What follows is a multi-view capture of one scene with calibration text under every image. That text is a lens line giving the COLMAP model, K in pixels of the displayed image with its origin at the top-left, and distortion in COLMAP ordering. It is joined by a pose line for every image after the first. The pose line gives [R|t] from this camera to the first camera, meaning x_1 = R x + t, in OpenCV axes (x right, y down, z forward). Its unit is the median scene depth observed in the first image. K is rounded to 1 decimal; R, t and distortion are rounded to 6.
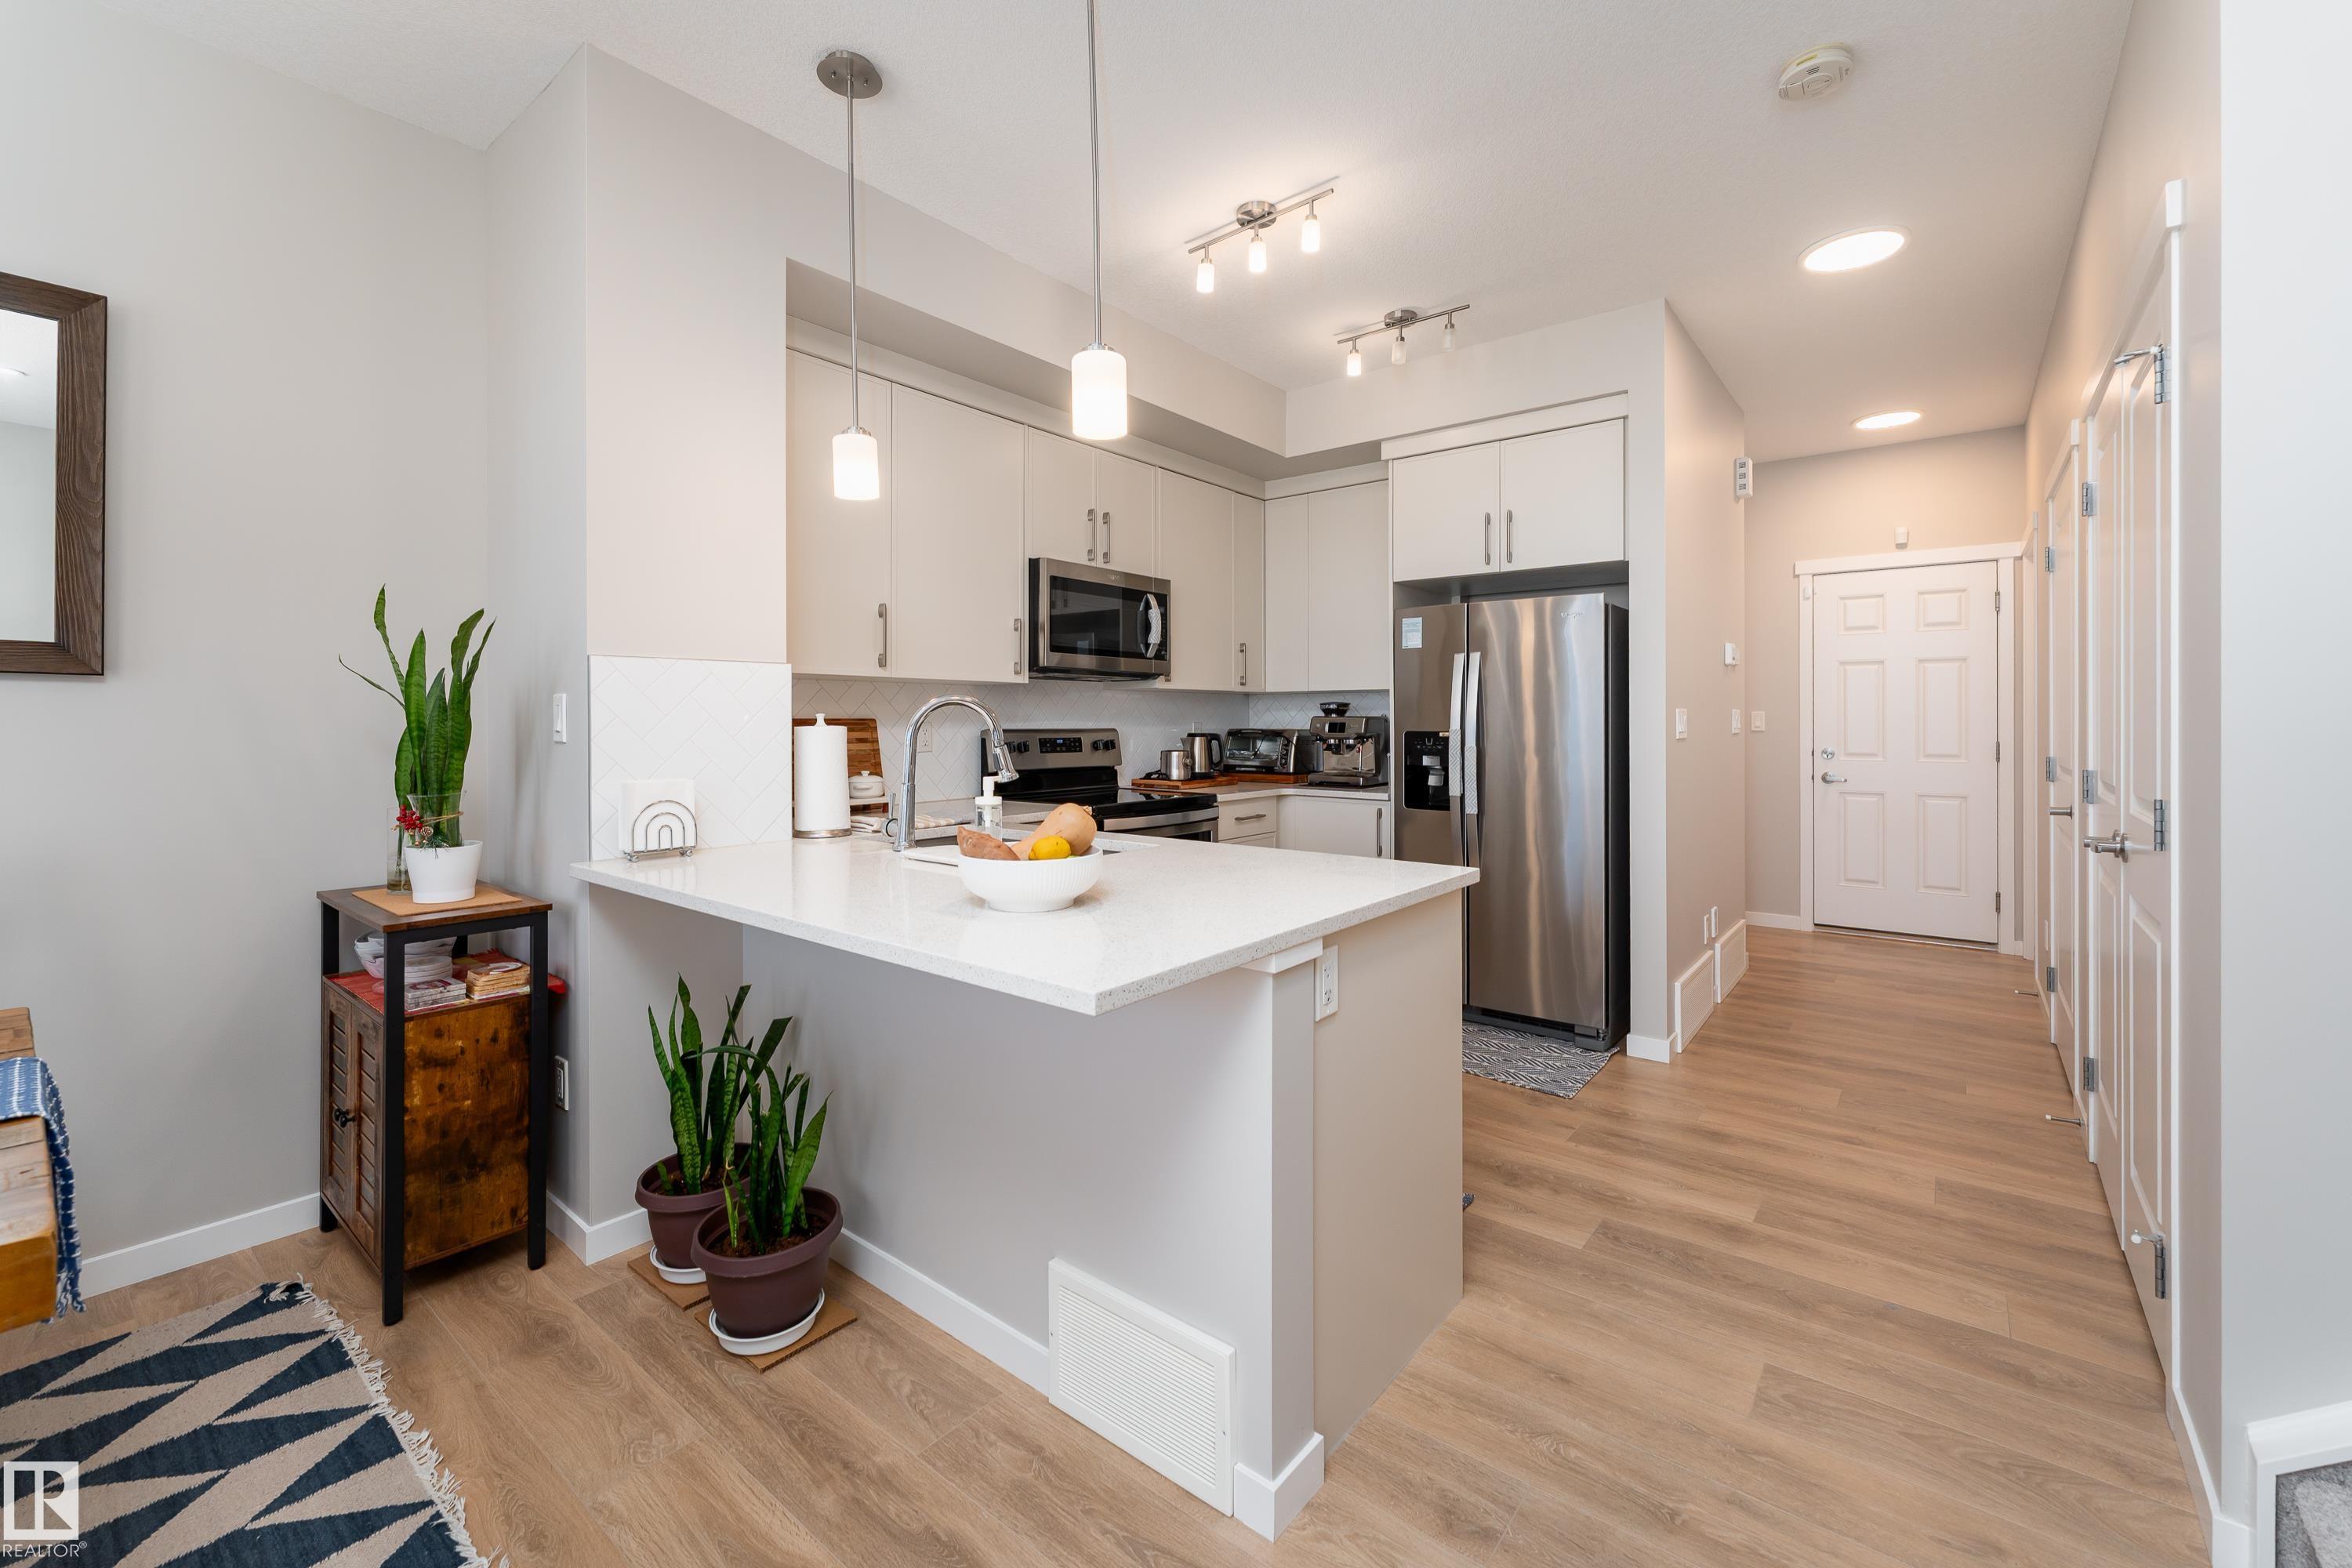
lens RADIAL K [[962.0, 0, 1178.1], [0, 962.0, 722.5], [0, 0, 1]] dist [-0.000180, 0.000034]
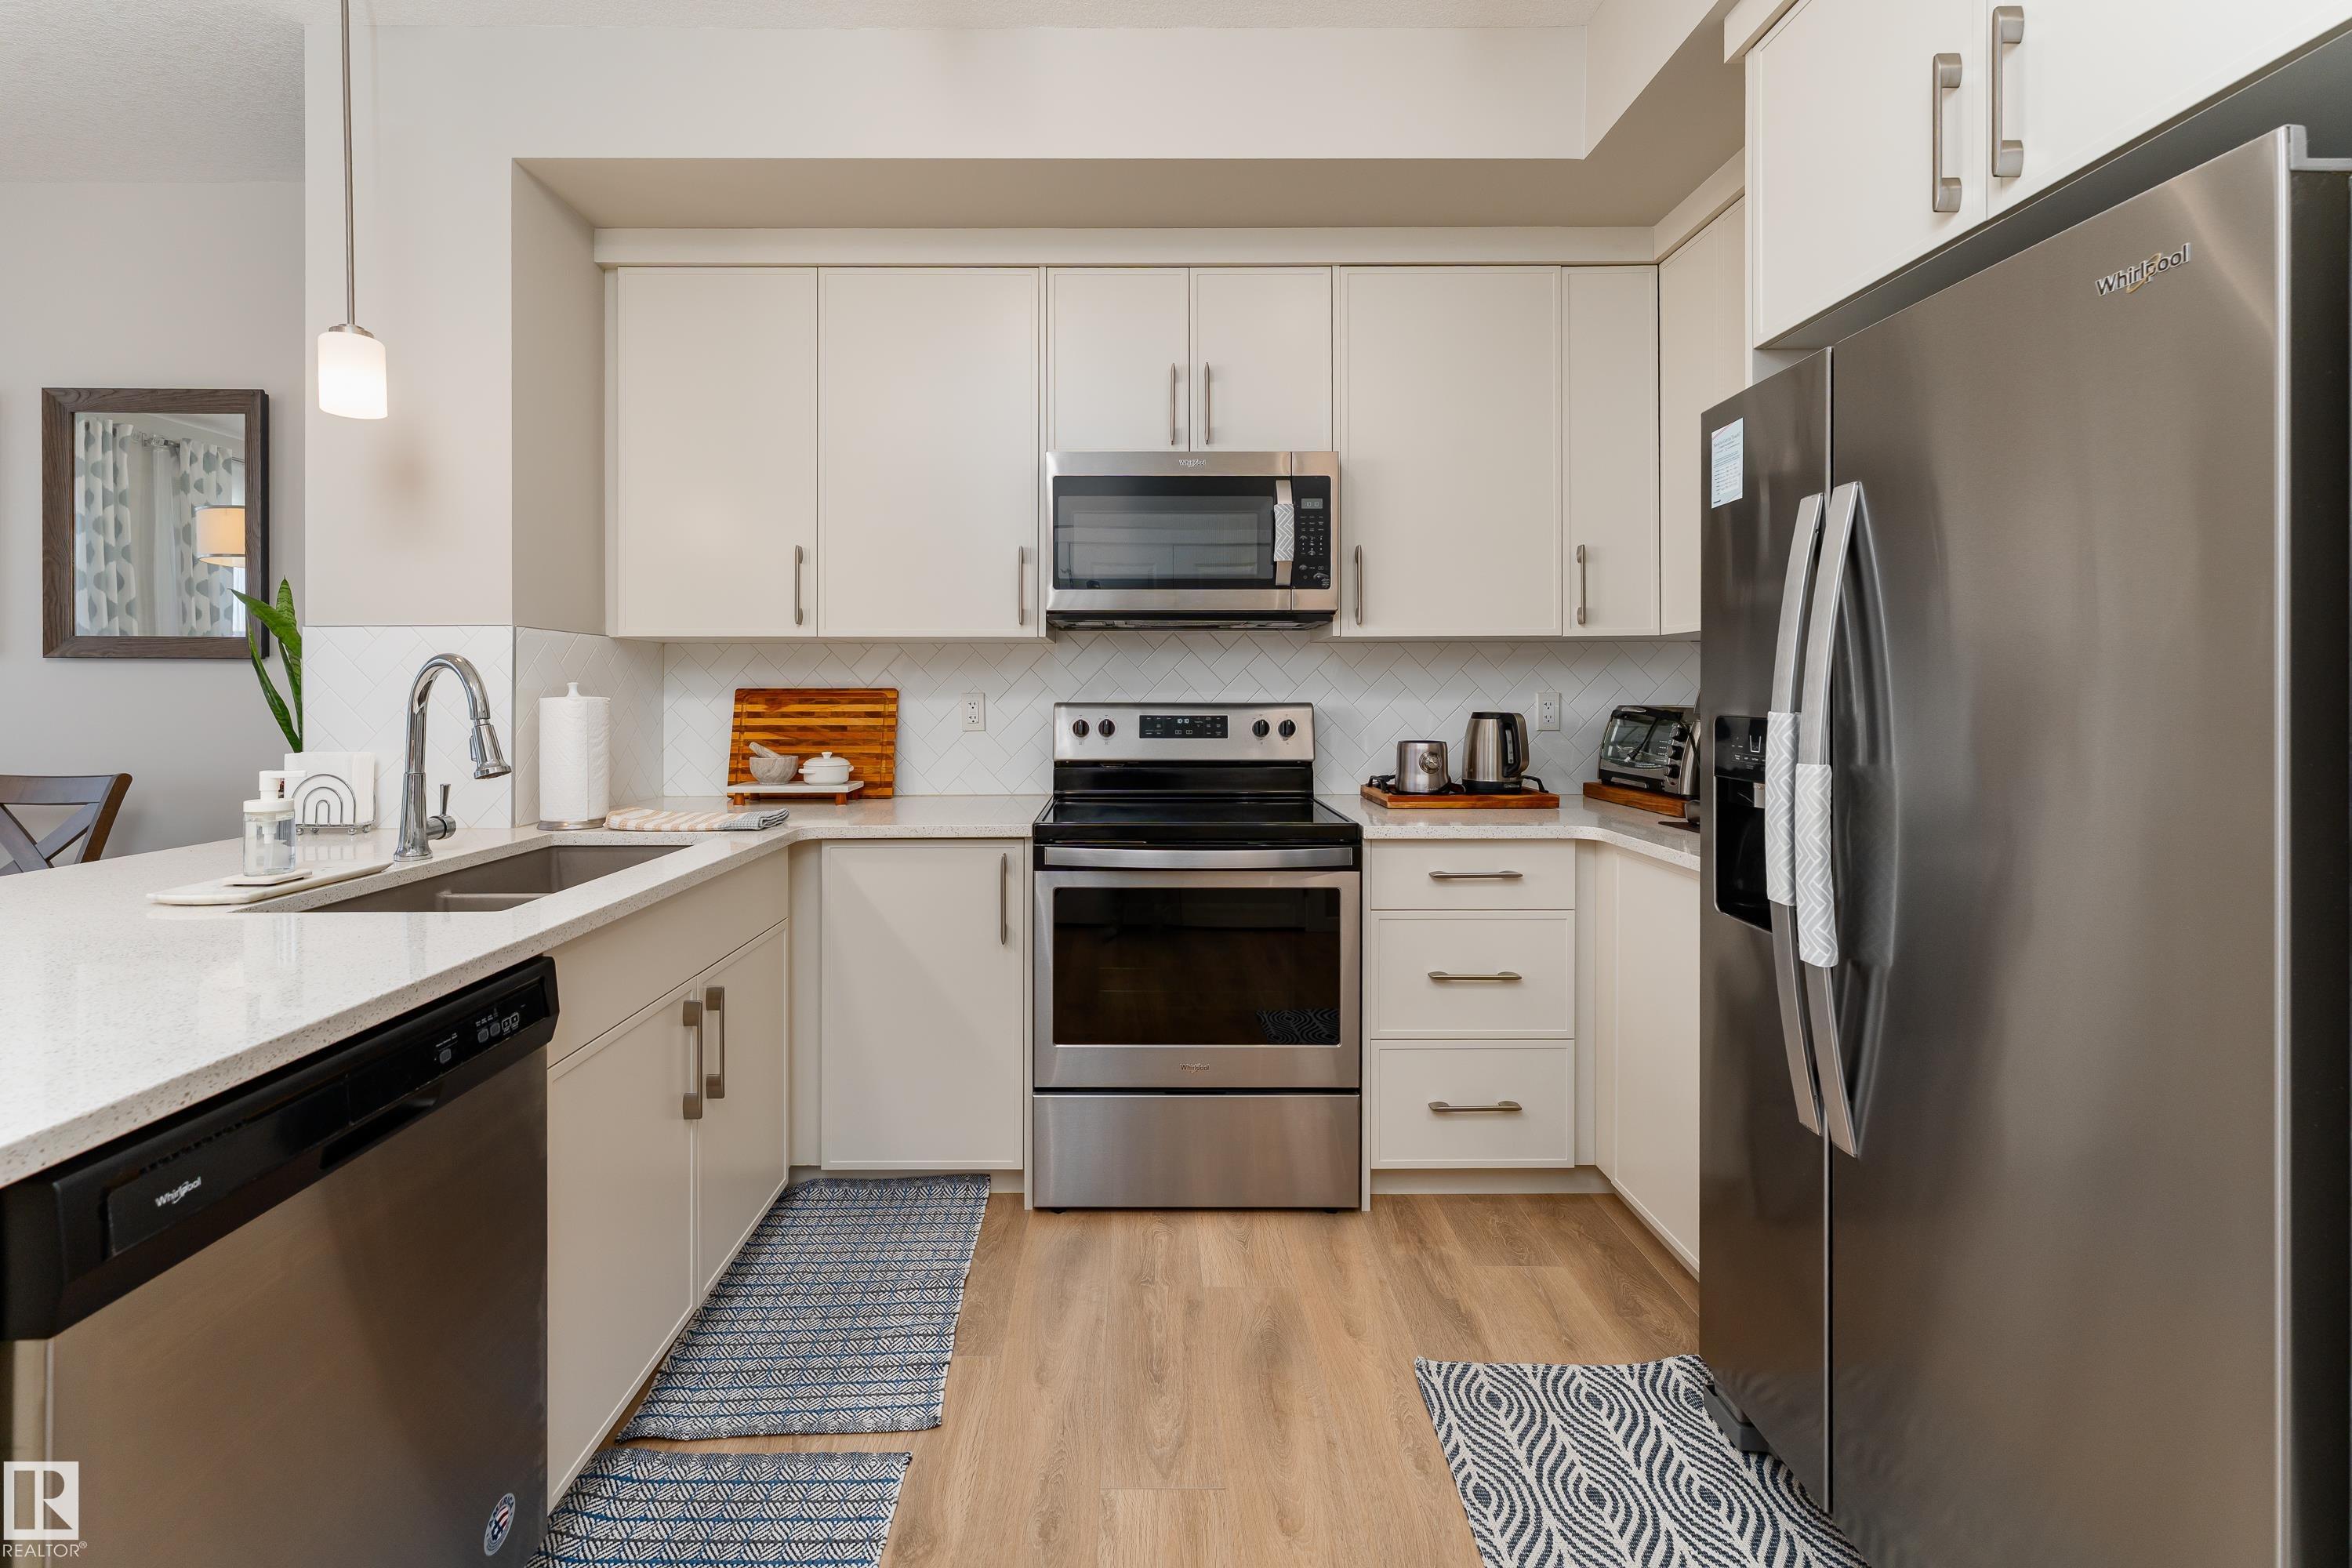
lens RADIAL K [[962.0, 0, 1136.4], [0, 962.0, 696.0], [0, 0, 1]] dist [-0.000180, 0.000034]
pose [[0.625613, 0.002417, -0.780130, 0.432758], [-0.000858, 0.999997, 0.002411, 0.000161], [0.780133, -0.000839, 0.625613, 0.622087]]
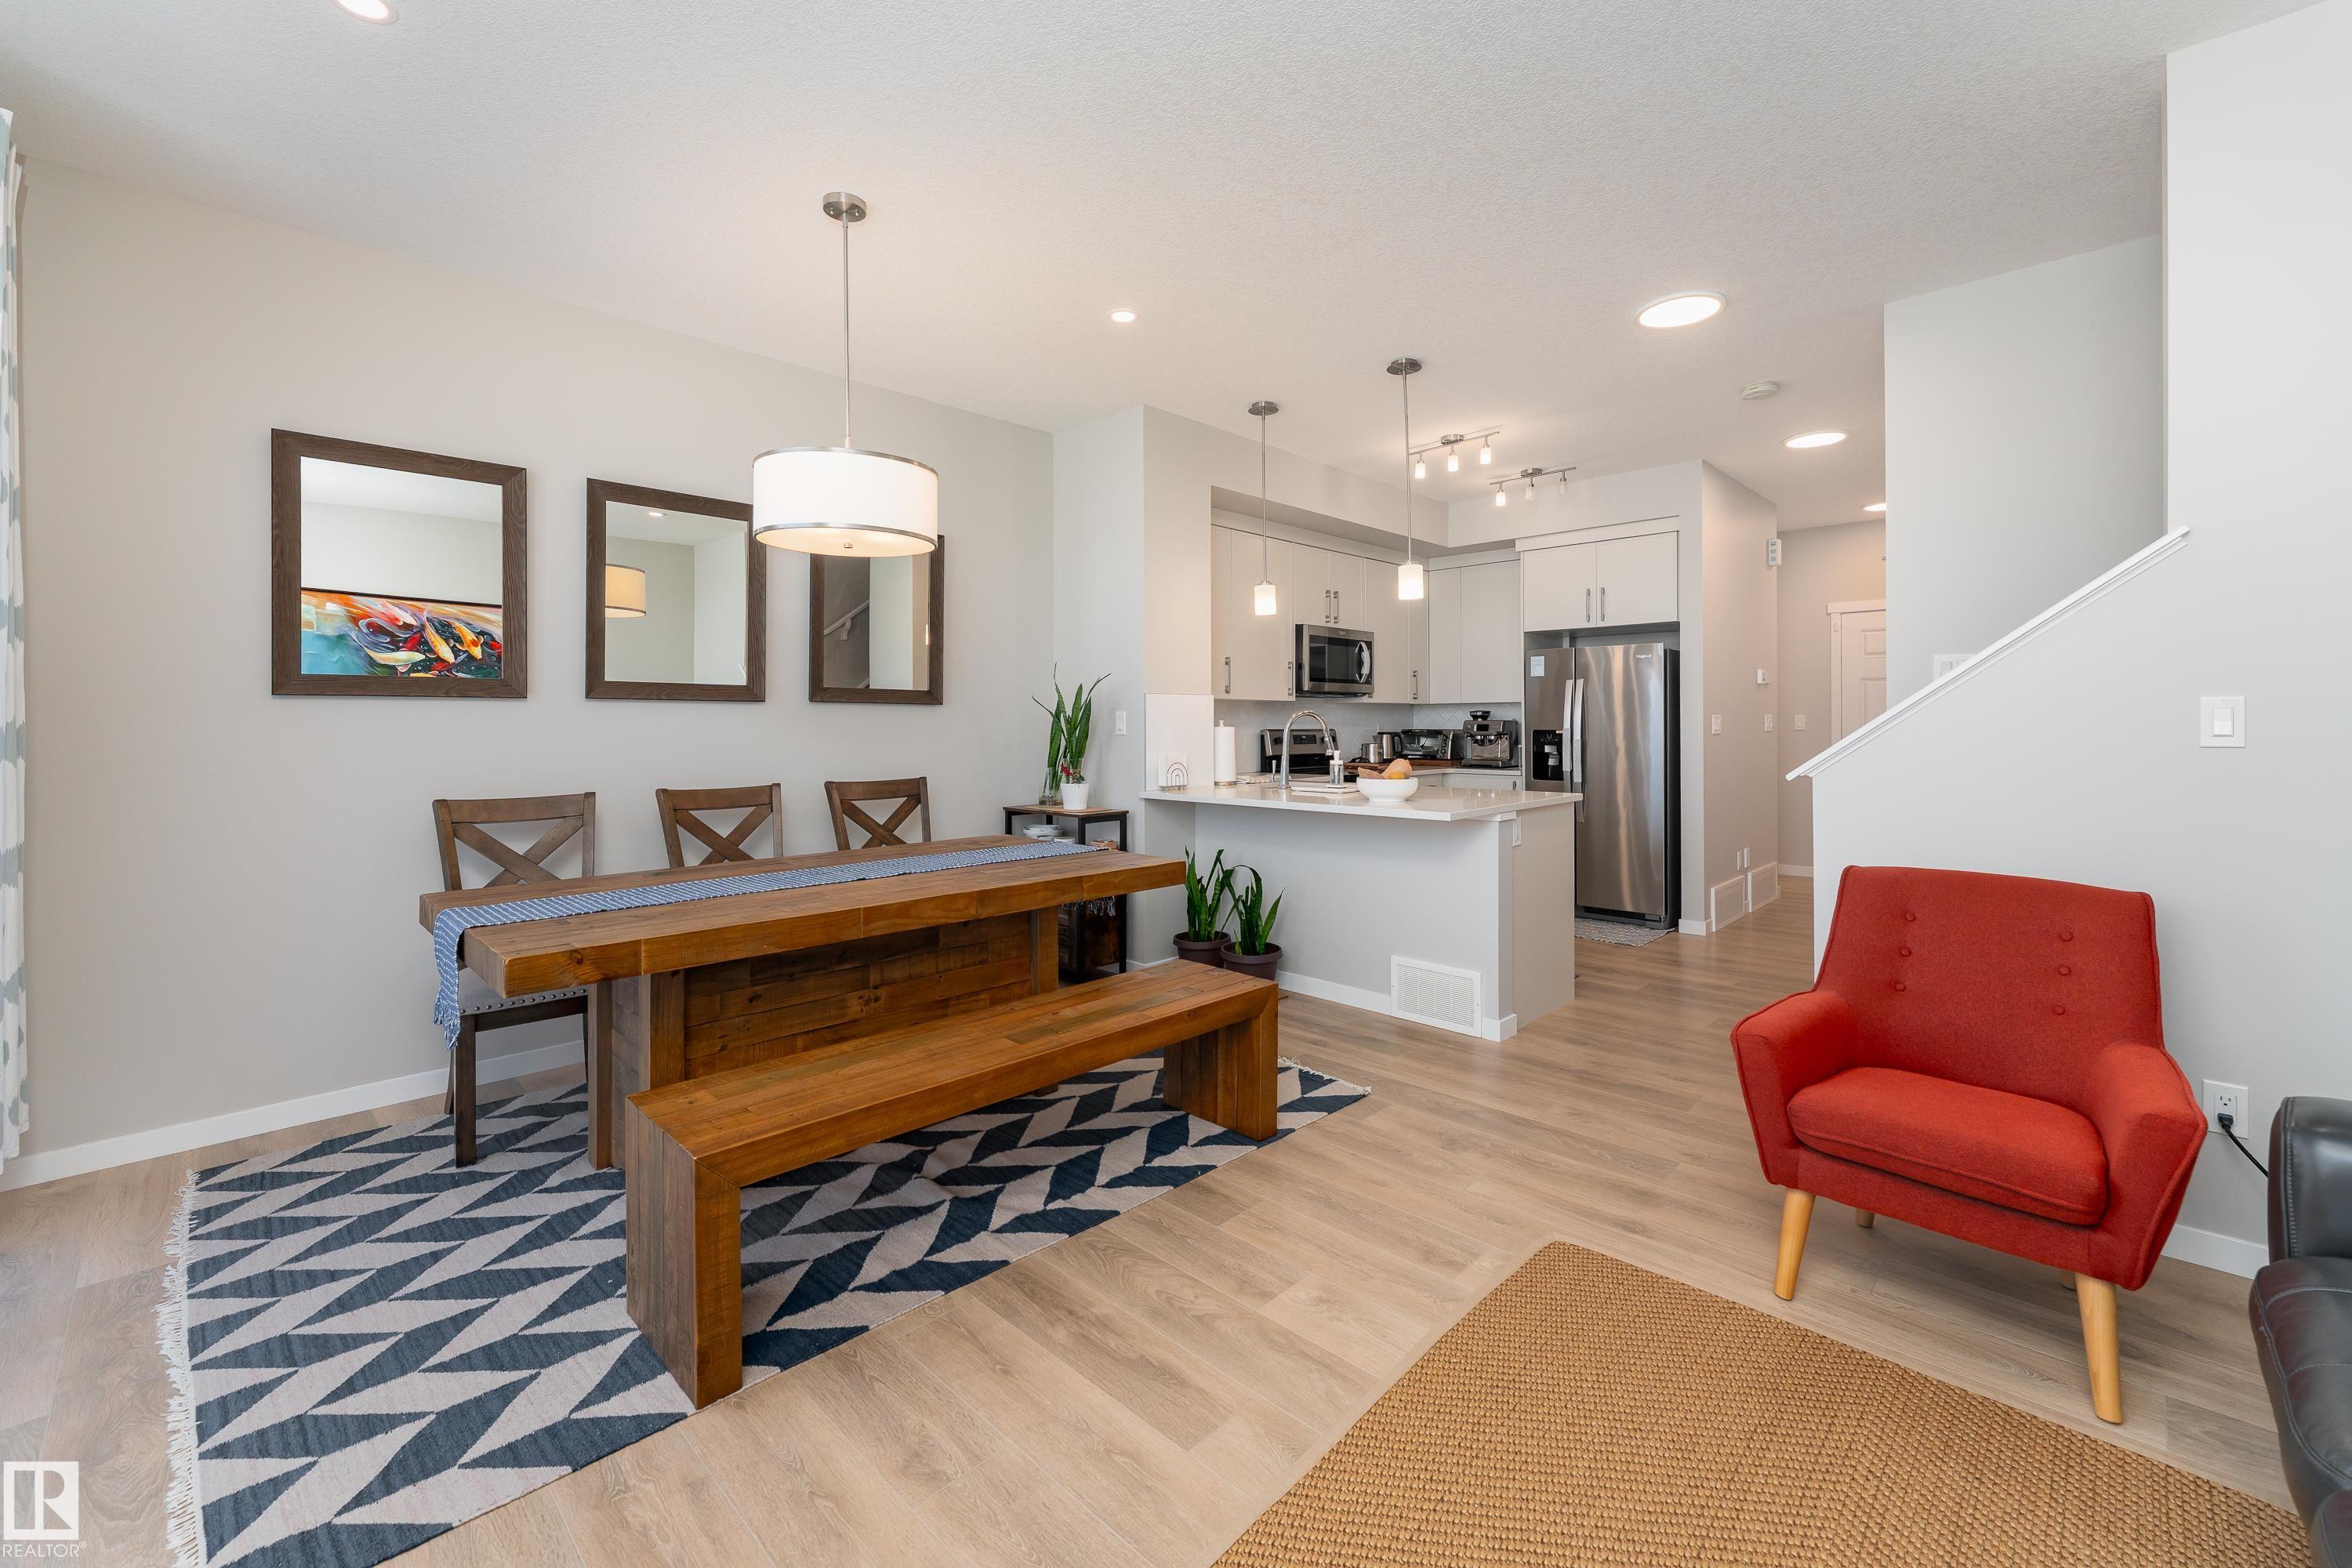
lens RADIAL K [[962.0, 0, 1171.8], [0, 962.0, 729.7], [0, 0, 1]] dist [-0.000180, 0.000034]
pose [[0.994878, -0.003223, -0.101034, -0.201251], [0.003588, 0.999988, 0.003436, 0.001392], [0.101022, -0.003781, 0.994877, -0.647500]]
